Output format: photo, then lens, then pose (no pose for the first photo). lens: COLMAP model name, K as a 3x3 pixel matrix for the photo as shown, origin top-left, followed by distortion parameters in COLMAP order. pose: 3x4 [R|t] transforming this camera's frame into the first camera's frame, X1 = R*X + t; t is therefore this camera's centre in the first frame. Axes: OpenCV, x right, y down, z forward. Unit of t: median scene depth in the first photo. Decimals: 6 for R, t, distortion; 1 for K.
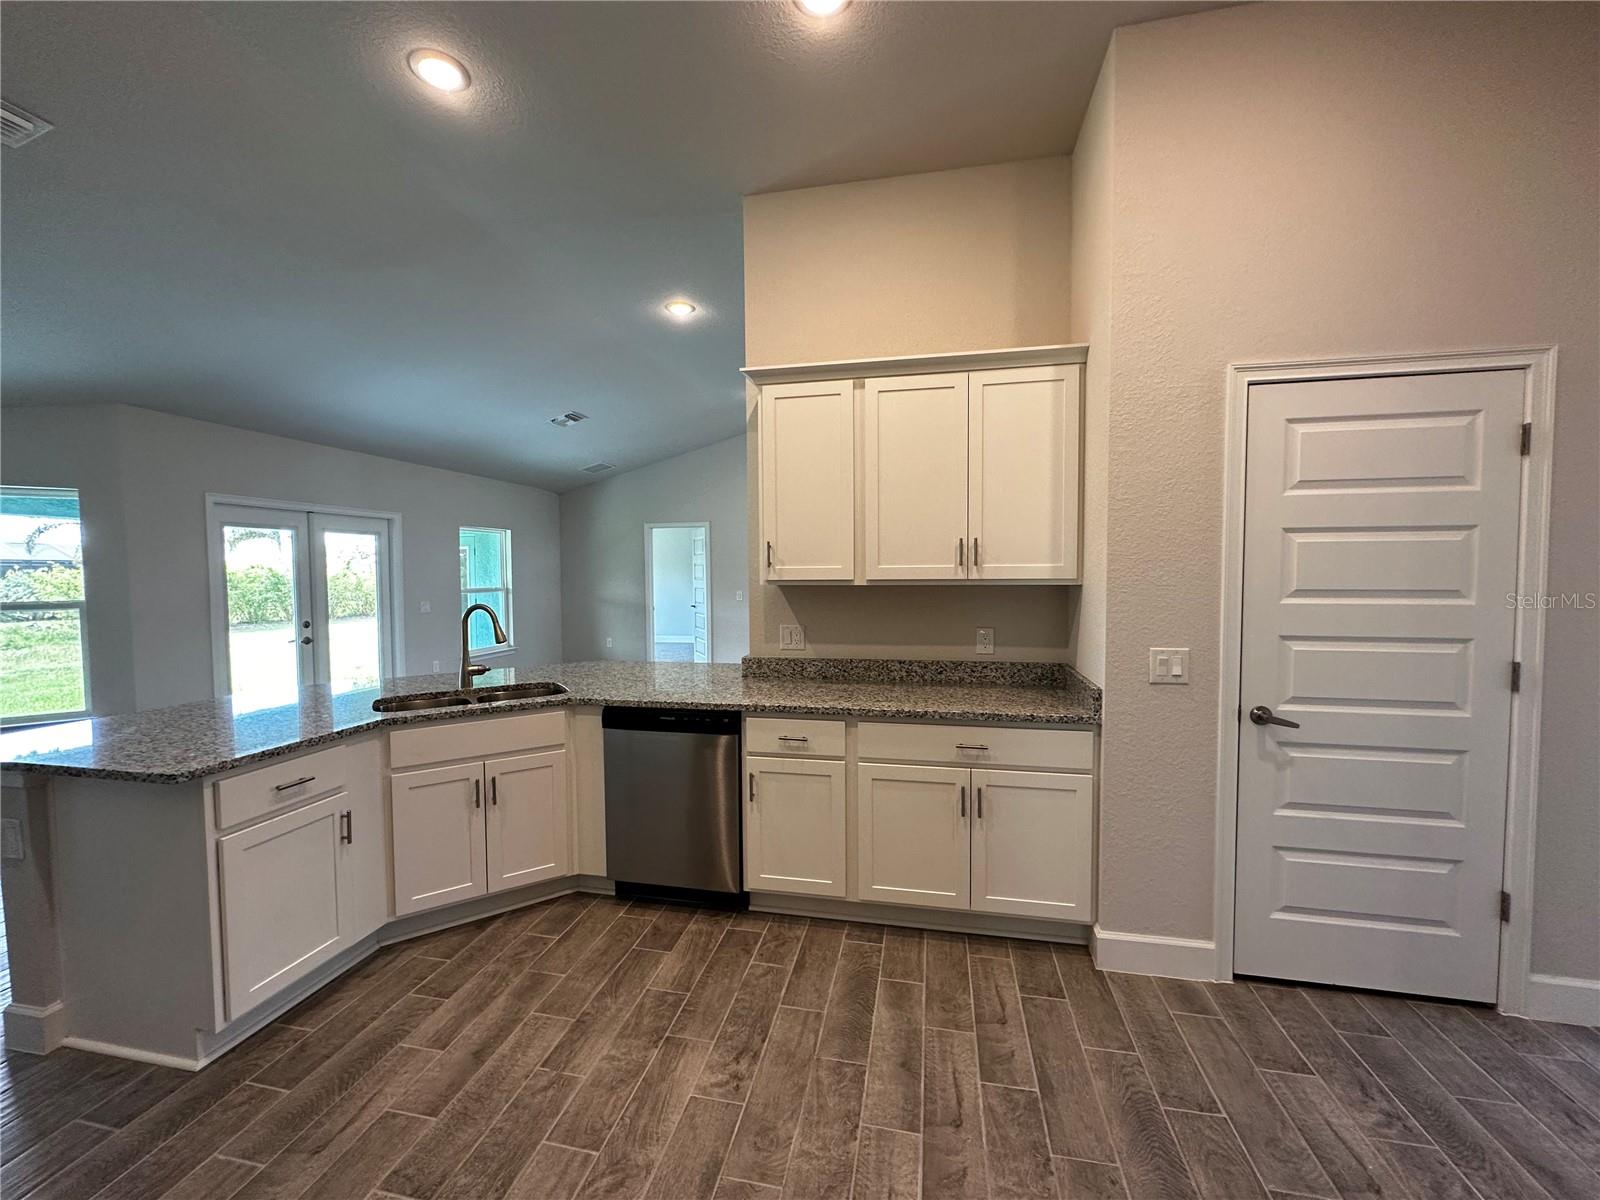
lens RADIAL K [[639.2, 0, 799.2], [0, 639.2, 601.9], [0, 0, 1]] dist [-0.003323, 0.001657]
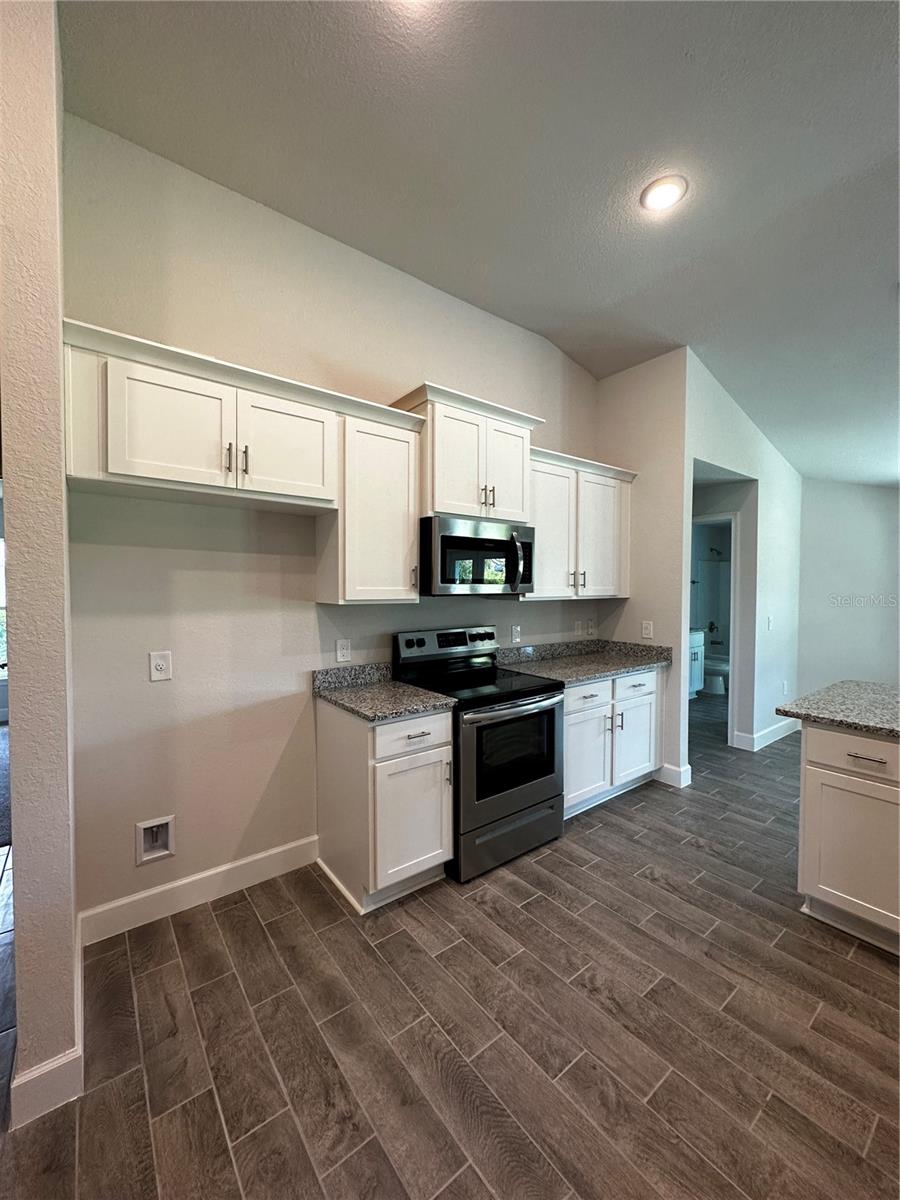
lens RADIAL K [[479.4, 0, 449.9], [0, 479.4, 598.2], [0, 0, 1]] dist [-0.003323, 0.001657]
pose [[-0.647859, 0.027025, -0.761281, 0.341991], [-0.034934, 0.997265, 0.065131, -0.042277], [0.760959, 0.068790, -0.645143, 0.795598]]
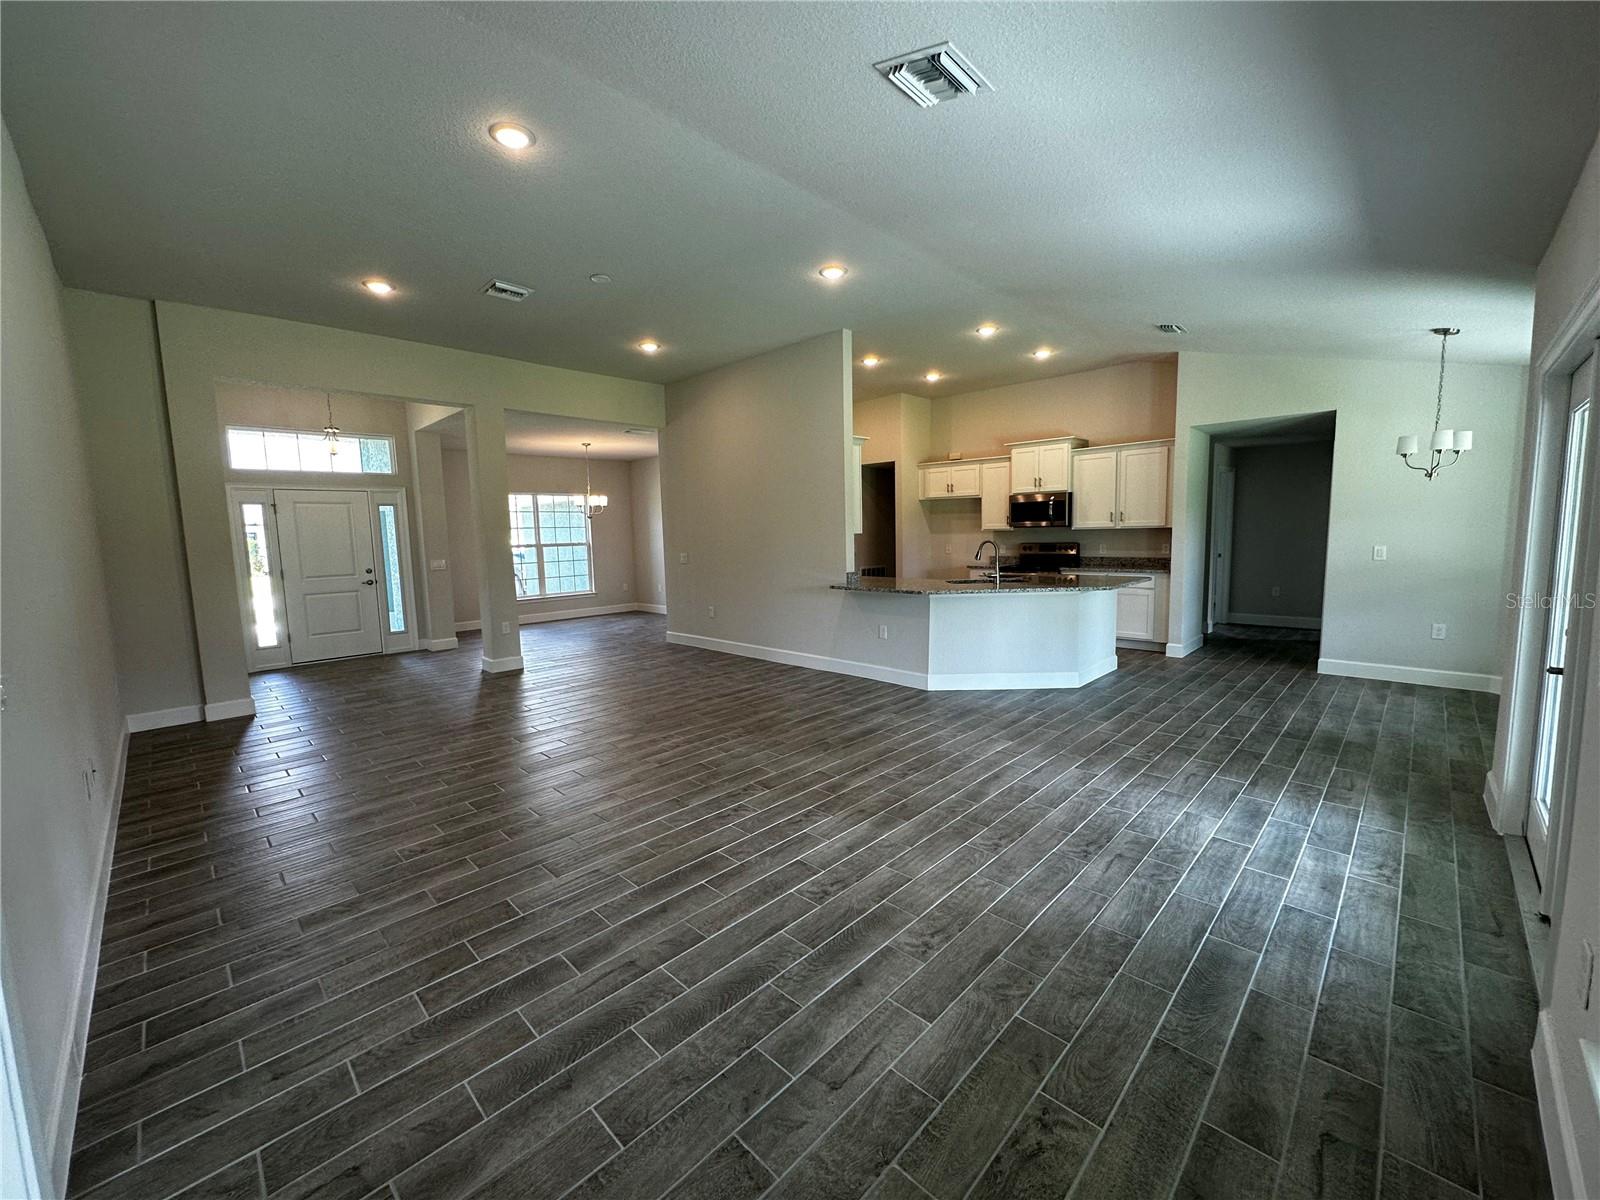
lens RADIAL K [[639.2, 0, 795.2], [0, 639.2, 598.7], [0, 0, 1]] dist [-0.003323, 0.001657]
pose [[-0.841030, -0.029188, 0.540201, -1.289365], [0.058282, 0.987843, 0.144113, -0.161872], [-0.537840, 0.152687, -0.829105, 3.600416]]
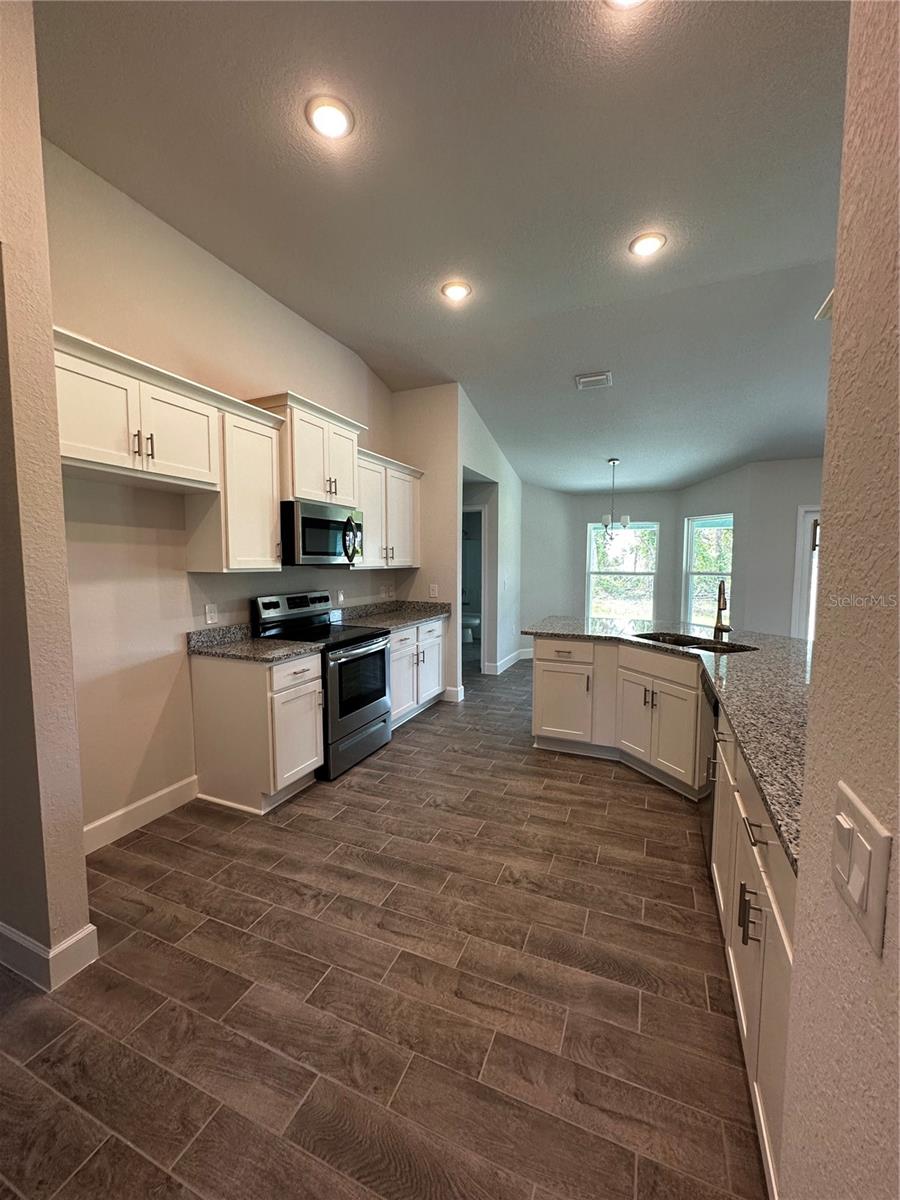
lens RADIAL K [[479.4, 0, 450.8], [0, 479.4, 597.5], [0, 0, 1]] dist [-0.003323, 0.001657]
pose [[-0.193610, 0.083921, -0.977483, 0.756686], [-0.048745, 0.994281, 0.095018, -0.035567], [0.979867, 0.066044, -0.188412, 0.757672]]
